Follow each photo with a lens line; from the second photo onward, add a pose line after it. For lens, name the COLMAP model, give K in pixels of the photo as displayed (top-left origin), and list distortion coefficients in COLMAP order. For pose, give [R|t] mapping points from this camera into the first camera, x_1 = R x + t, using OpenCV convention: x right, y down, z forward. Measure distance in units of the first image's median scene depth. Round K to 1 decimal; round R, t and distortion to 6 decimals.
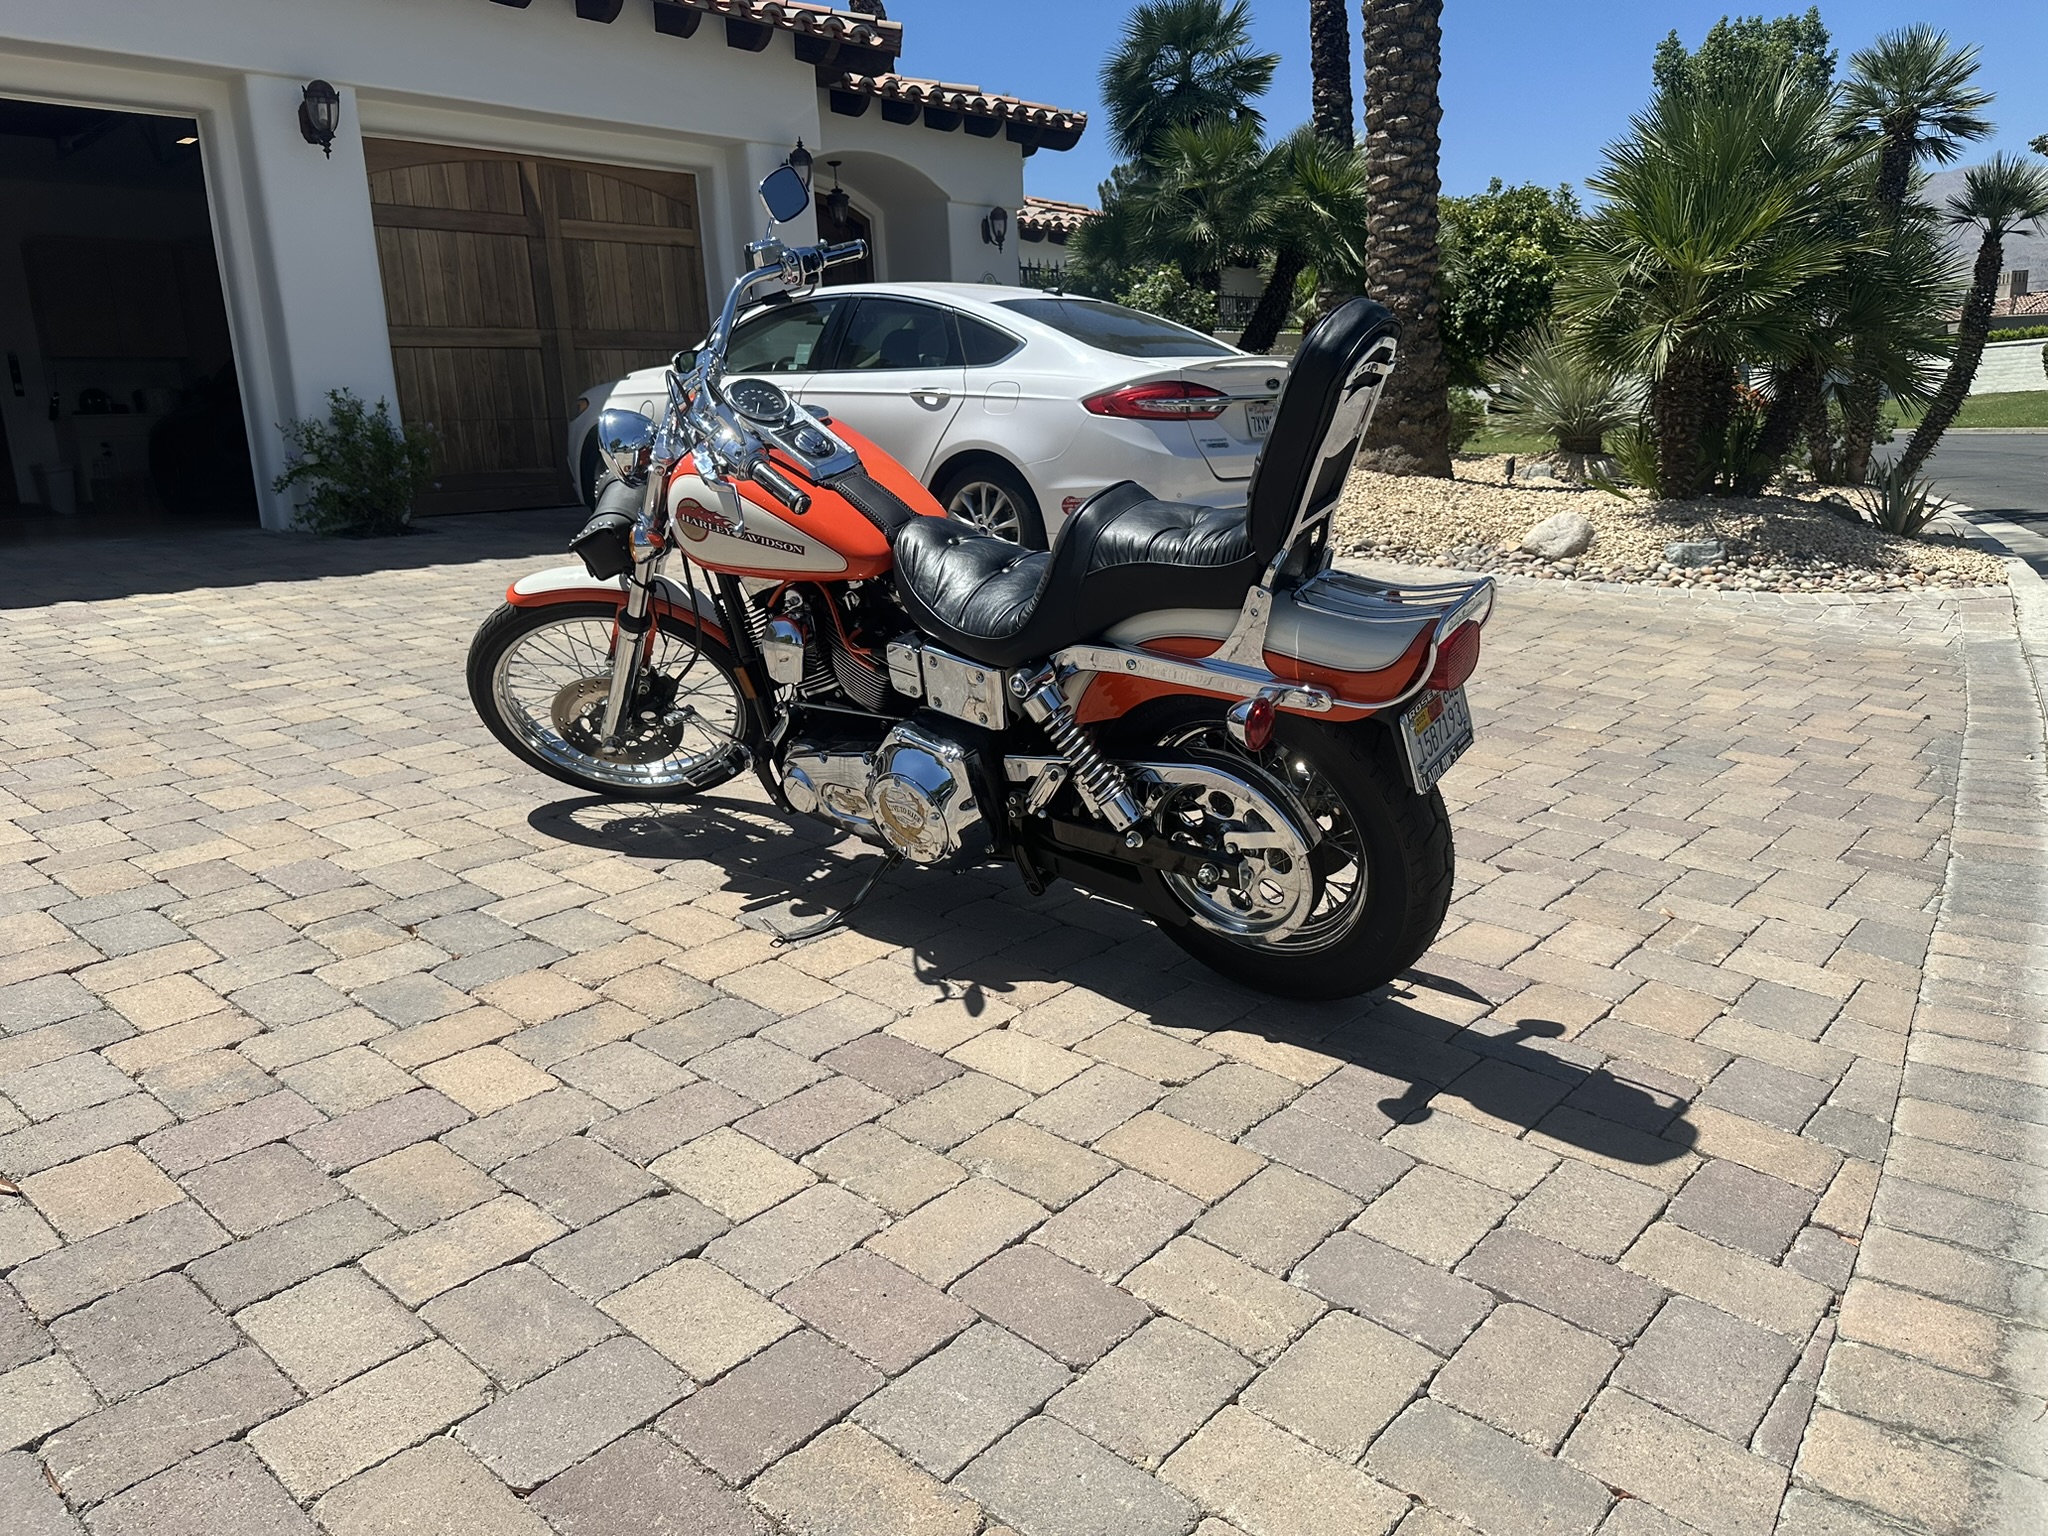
lens RADIAL K [[1445.9, 0, 1035.3], [0, 1445.9, 747.7], [0, 0, 1]] dist [0.024940, -0.038763]
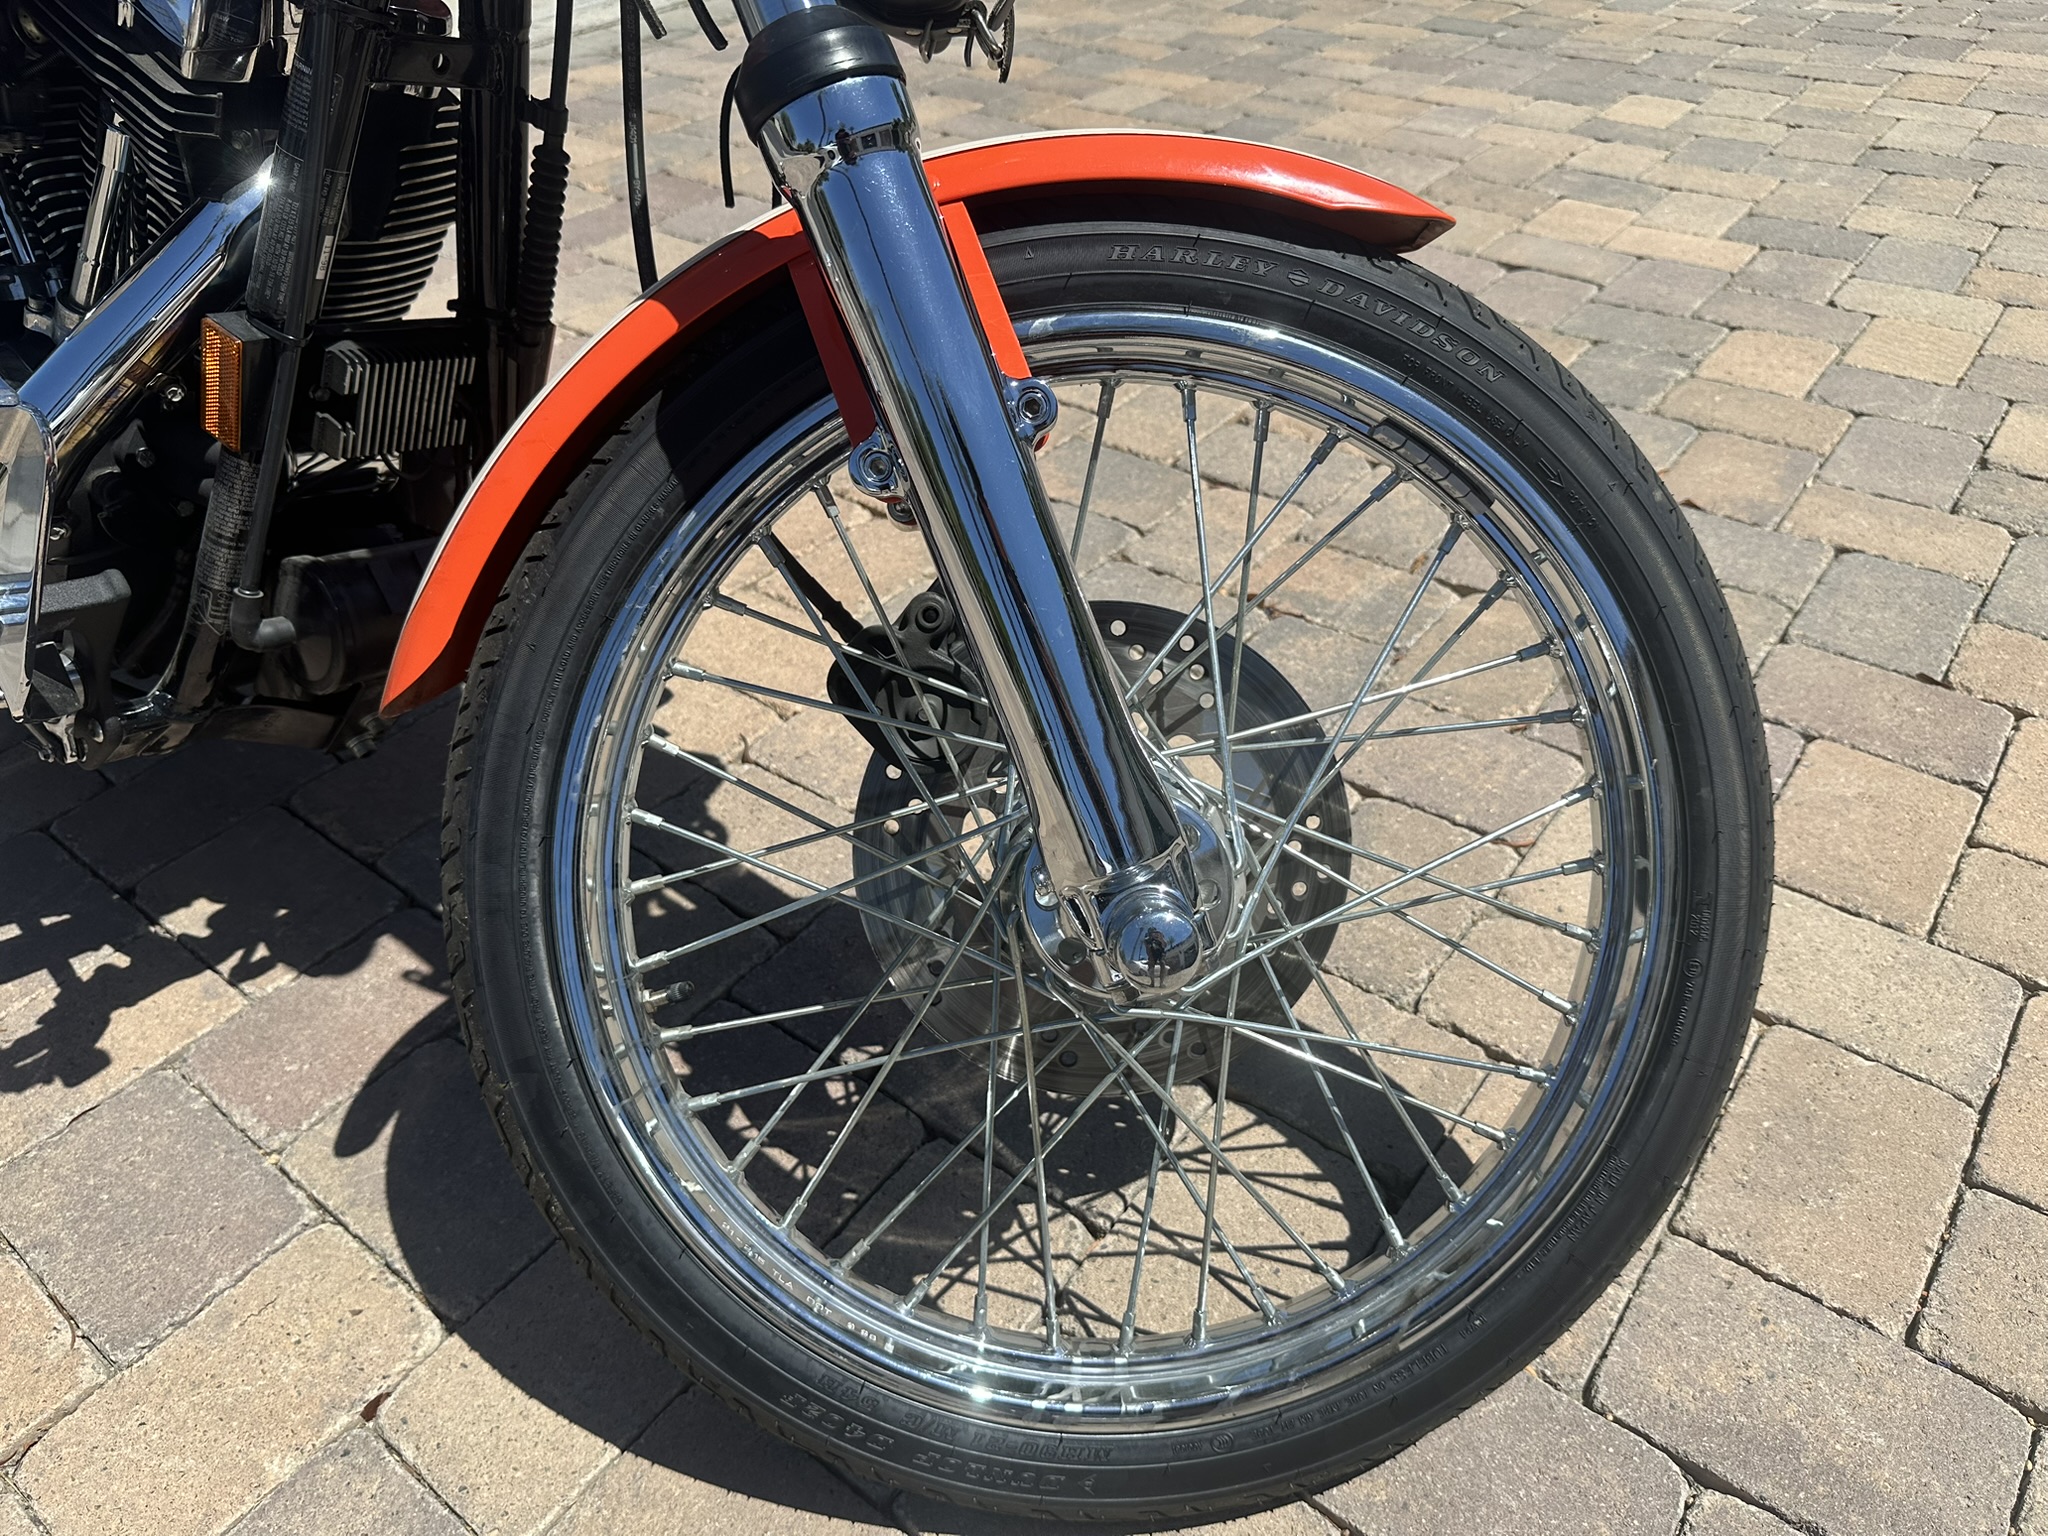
lens RADIAL K [[1445.9, 0, 1049.2], [0, 1445.9, 749.5], [0, 0, 1]] dist [0.024940, -0.038763]
pose [[-0.998255, 0.043027, -0.040455, -0.280343], [-0.006135, 0.605743, 0.795637, -0.240646], [0.058739, 0.794496, -0.604421, 1.194220]]
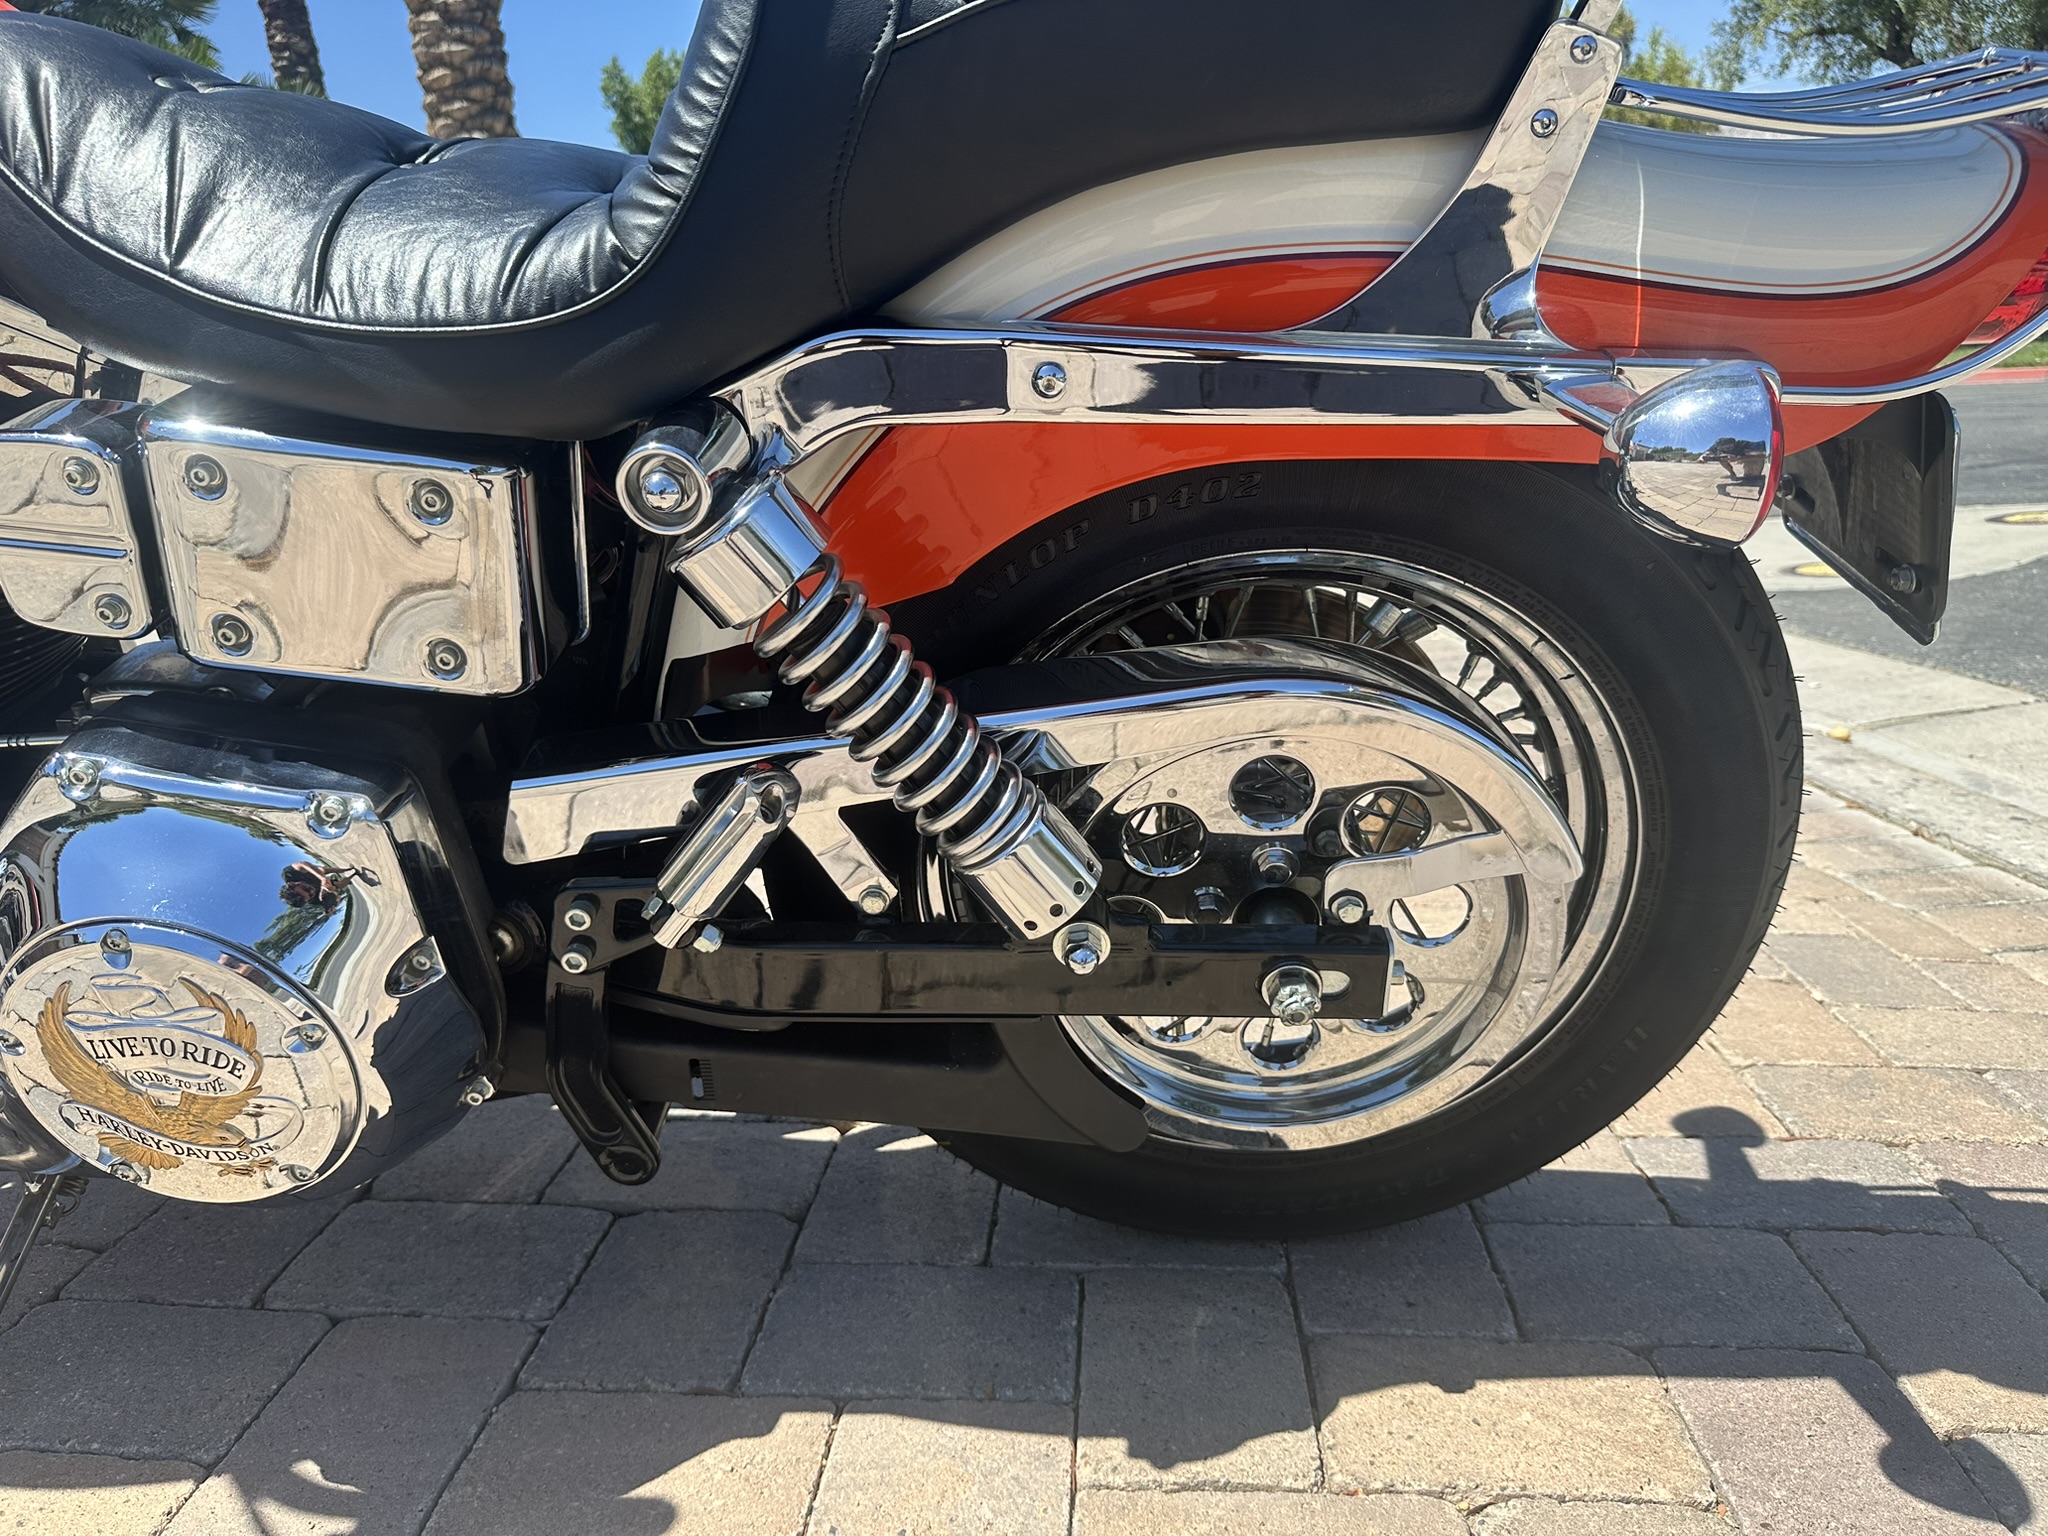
lens RADIAL K [[1445.9, 0, 1018.2], [0, 1445.9, 771.0], [0, 0, 1]] dist [0.024940, -0.038763]
pose [[0.799764, -0.163111, 0.577731, -0.089602], [0.166898, 0.984853, 0.047014, 0.004948], [-0.576648, 0.058822, 0.814872, 0.545218]]
